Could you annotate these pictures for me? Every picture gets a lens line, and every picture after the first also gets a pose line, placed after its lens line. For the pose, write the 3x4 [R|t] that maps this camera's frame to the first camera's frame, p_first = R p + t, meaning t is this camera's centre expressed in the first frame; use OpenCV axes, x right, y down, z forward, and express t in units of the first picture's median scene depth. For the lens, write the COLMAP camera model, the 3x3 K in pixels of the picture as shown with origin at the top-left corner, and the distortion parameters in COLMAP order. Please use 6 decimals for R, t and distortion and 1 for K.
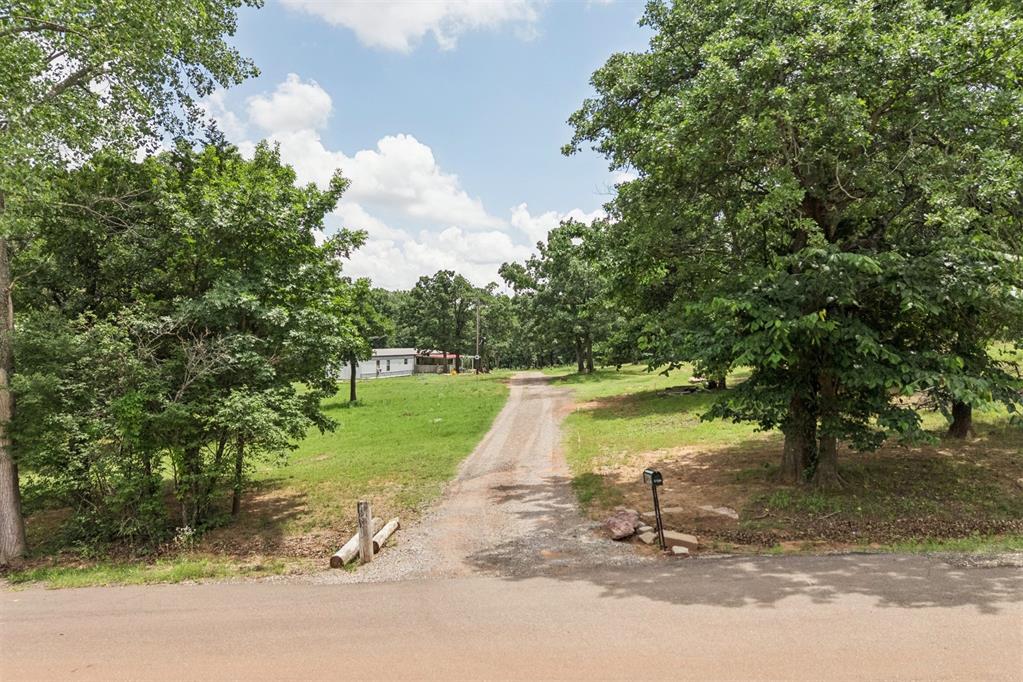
lens RADIAL K [[767.6, 0, 516.4], [0, 767.6, 340.2], [0, 0, 1]] dist [0.071195, -0.061679]
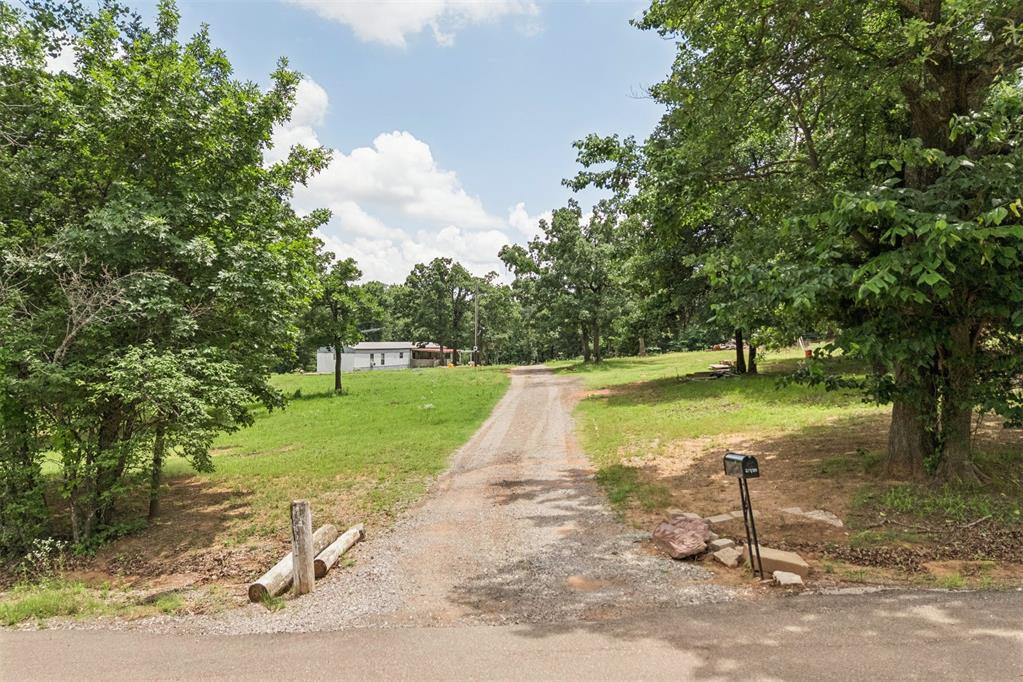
lens RADIAL K [[767.6, 0, 510.7], [0, 767.6, 345.6], [0, 0, 1]] dist [0.071195, -0.061679]
pose [[0.999982, -0.000559, -0.005923, -0.008795], [0.000601, 0.999975, 0.007113, 0.049404], [0.005919, -0.007116, 0.999957, 0.237513]]
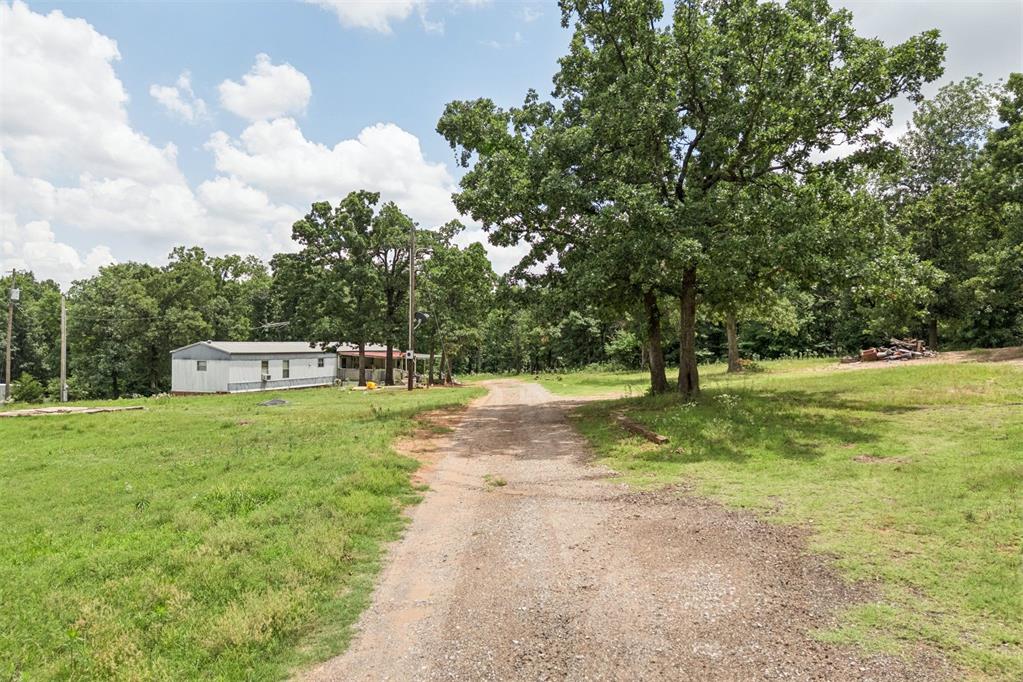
lens RADIAL K [[767.6, 0, 506.4], [0, 767.6, 343.3], [0, 0, 1]] dist [0.071195, -0.061679]
pose [[0.999993, 0.003597, -0.000997, 0.040851], [-0.003595, 0.999991, 0.002180, 0.057103], [0.001005, -0.002176, 0.999997, 2.133917]]
